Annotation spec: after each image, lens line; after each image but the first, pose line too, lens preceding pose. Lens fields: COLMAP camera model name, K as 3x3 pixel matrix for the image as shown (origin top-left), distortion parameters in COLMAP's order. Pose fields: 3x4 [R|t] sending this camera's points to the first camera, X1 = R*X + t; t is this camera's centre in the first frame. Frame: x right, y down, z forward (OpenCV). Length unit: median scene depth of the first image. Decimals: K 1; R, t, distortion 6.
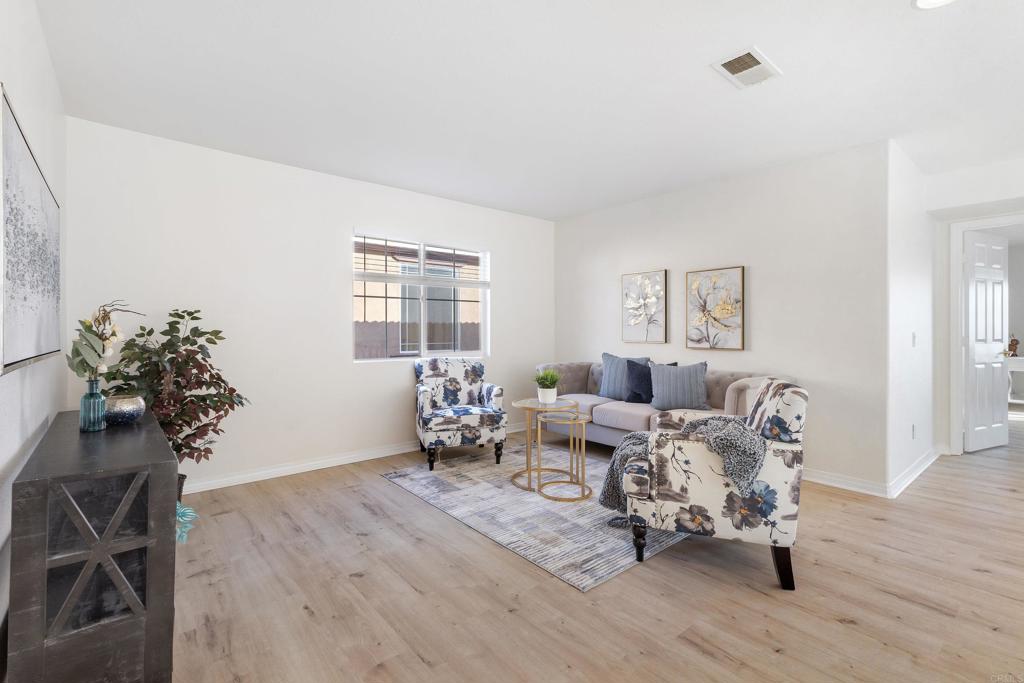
lens RADIAL K [[465.9, 0, 511.6], [0, 465.9, 328.2], [0, 0, 1]] dist [0.000536, 0.000253]
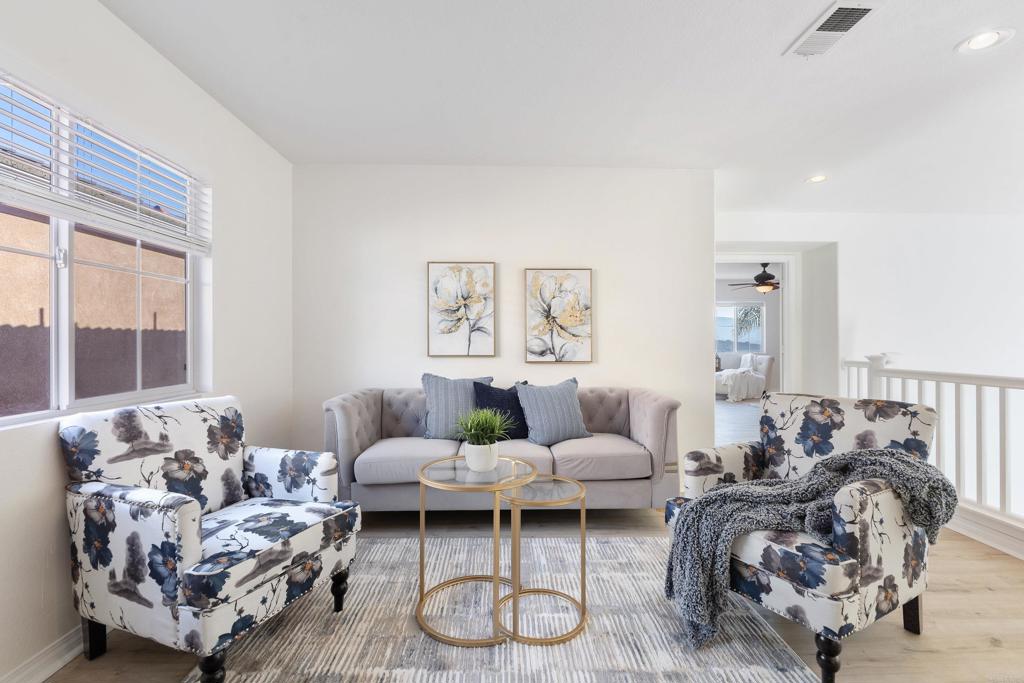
lens RADIAL K [[476.5, 0, 512.0], [0, 476.5, 341.5], [0, 0, 1]] dist [-0.003082, -0.001045]
pose [[0.627923, -0.001699, 0.778273, -0.286010], [-0.002487, 0.999988, 0.004190, 0.002997], [-0.778271, -0.004566, 0.627912, 0.502837]]
